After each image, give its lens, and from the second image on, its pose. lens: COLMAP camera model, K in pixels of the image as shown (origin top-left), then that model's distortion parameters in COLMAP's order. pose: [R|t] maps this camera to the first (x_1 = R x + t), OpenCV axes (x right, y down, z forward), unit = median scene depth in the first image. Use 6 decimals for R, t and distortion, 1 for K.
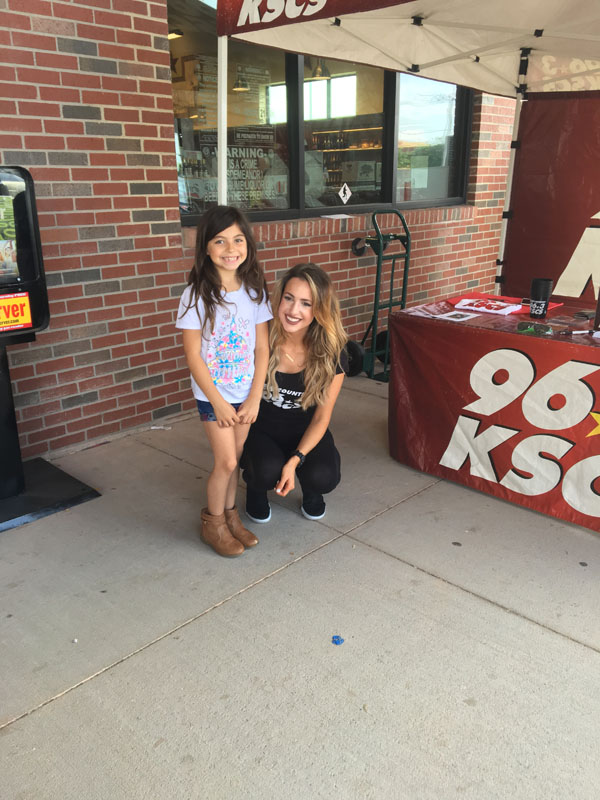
lens RADIAL K [[671.9, 0, 303.1], [0, 671.9, 402.2], [0, 0, 1]] dist [0.060563, -0.084904]
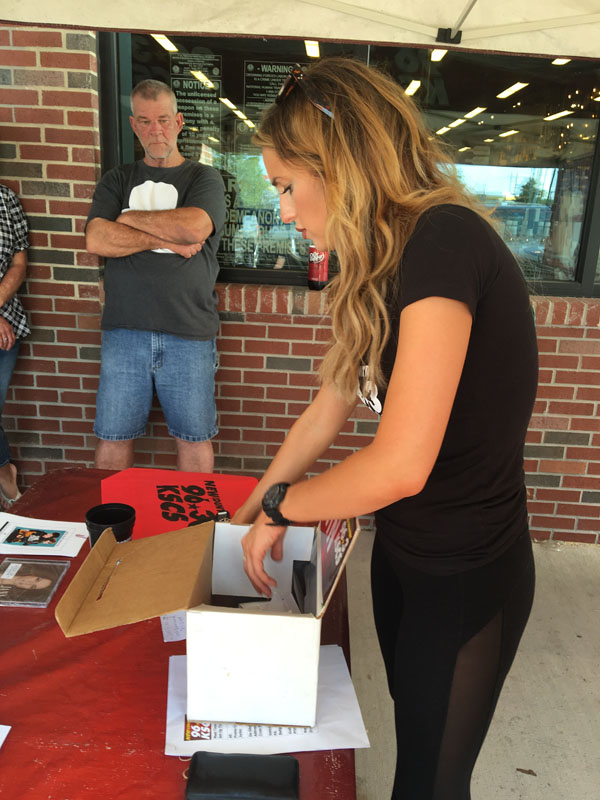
lens RADIAL K [[671.9, 0, 303.1], [0, 671.9, 402.2], [0, 0, 1]] dist [0.060563, -0.084904]
pose [[0.662907, 0.256771, -0.703294, 0.489883], [-0.286242, 0.954909, 0.078831, -0.218982], [0.691823, 0.149054, 0.706515, 0.558973]]
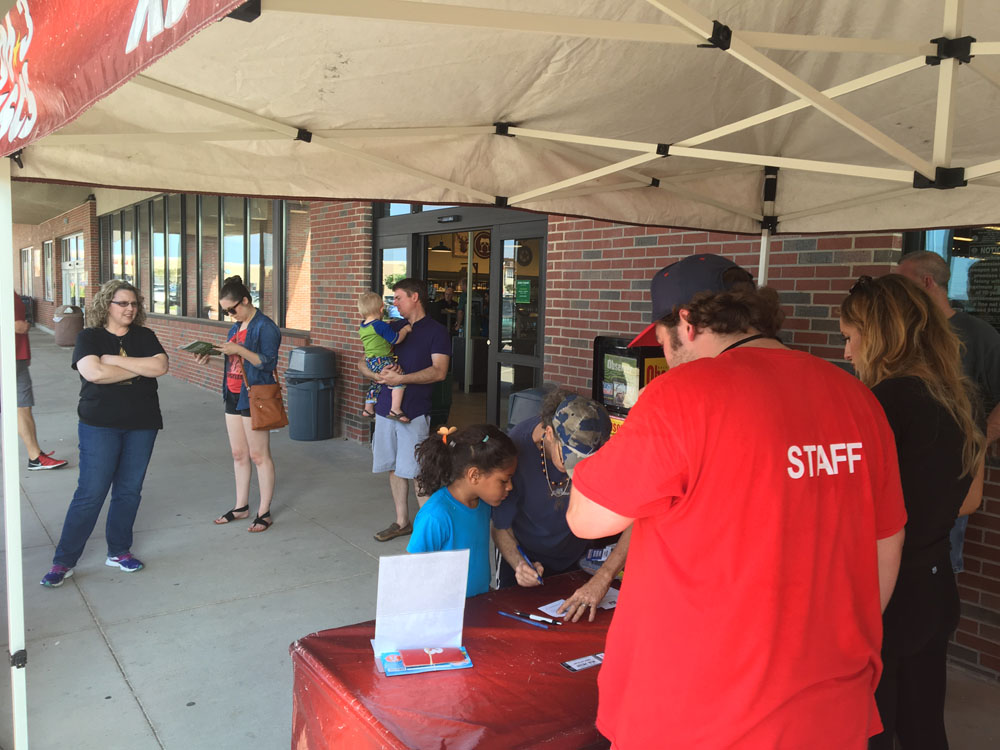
lens RADIAL K [[848.2, 0, 499.0], [0, 848.2, 368.4], [0, 0, 1]] dist [0.105619, -0.178044]
pose [[-0.204790, 0.085455, -0.975068, 0.883946], [-0.334764, 0.929992, 0.151814, -0.279220], [0.919779, 0.357508, -0.161846, 0.619248]]
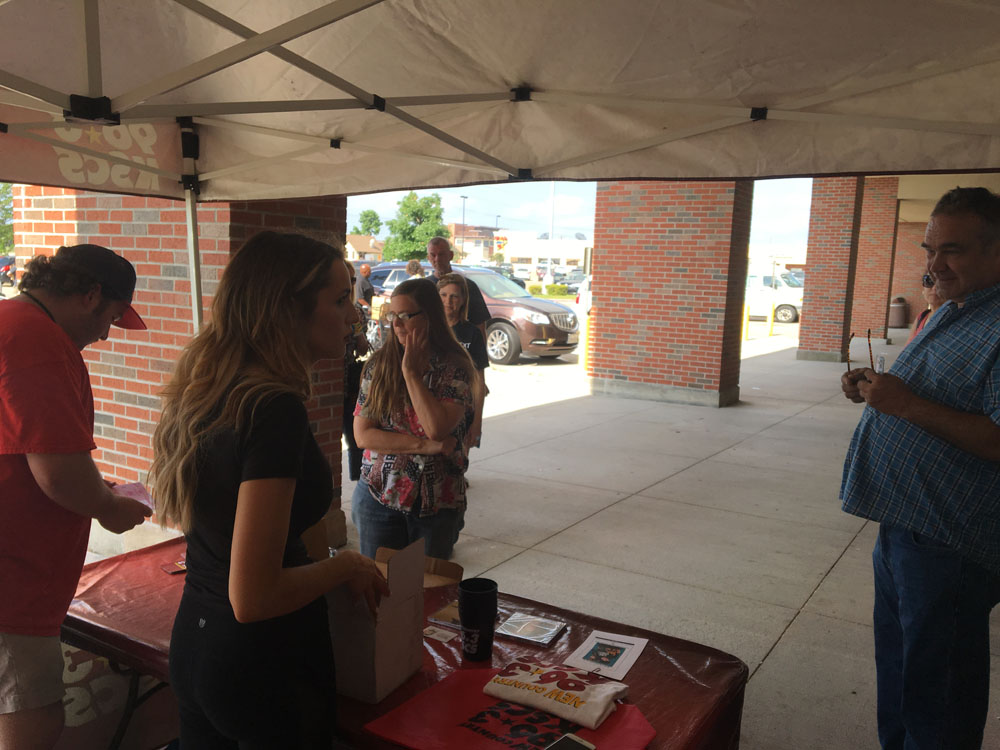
lens RADIAL K [[823.5, 0, 474.0], [0, 823.5, 376.1], [0, 0, 1]] dist [0.103927, -0.155094]
pose [[-0.971176, -0.007591, -0.238244, 0.352873], [-0.106982, 0.907053, 0.407198, -0.417405], [0.213008, 0.420949, -0.881720, 1.074116]]
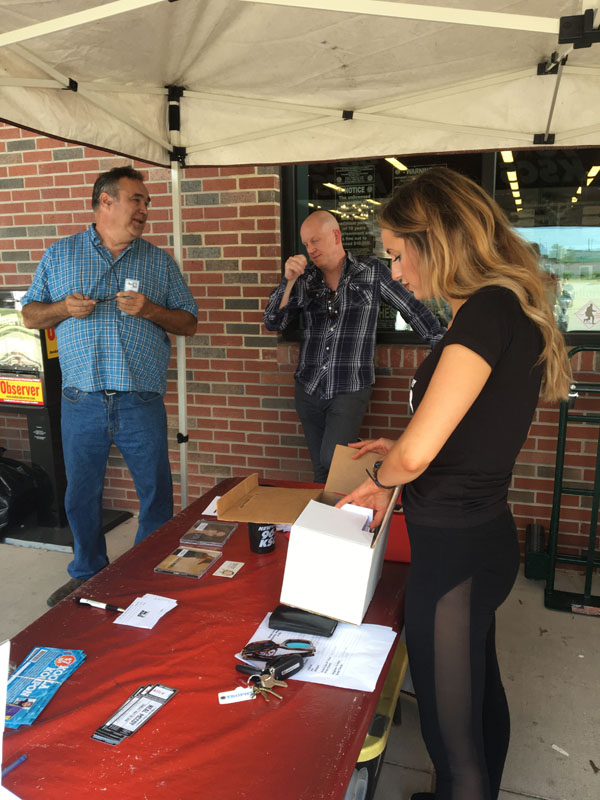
lens RADIAL K [[674.5, 0, 304.3], [0, 674.5, 404.3], [0, 0, 1]] dist [0.108691, -0.185814]
pose [[0.431196, 0.182616, -0.883584, 0.639046], [-0.274186, 0.959511, 0.064503, -0.216757], [0.859588, 0.214453, 0.463808, 0.522930]]
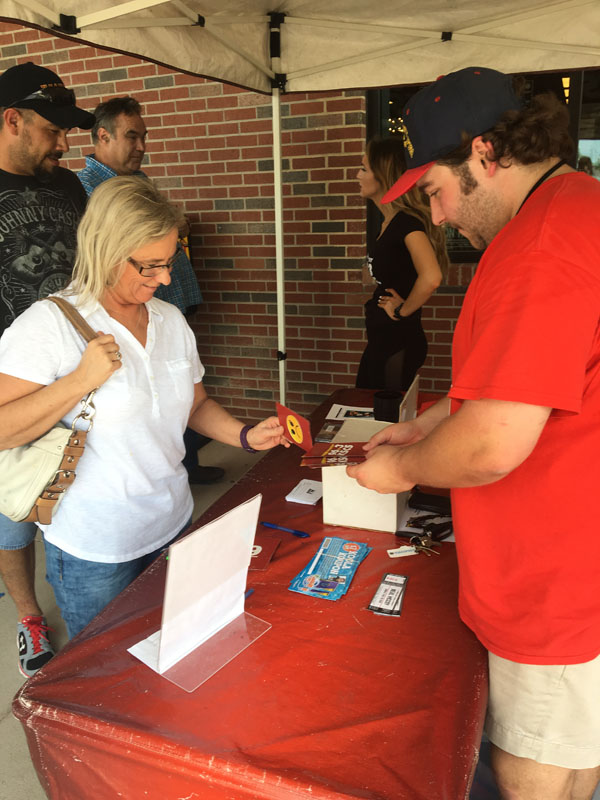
lens RADIAL K [[674.5, 0, 304.3], [0, 674.5, 404.3], [0, 0, 1]] dist [0.108691, -0.185814]
pose [[0.386862, 0.274028, -0.880480, 0.667108], [-0.255679, 0.949265, 0.183097, -0.195006], [0.885983, 0.154287, 0.437298, 0.439297]]
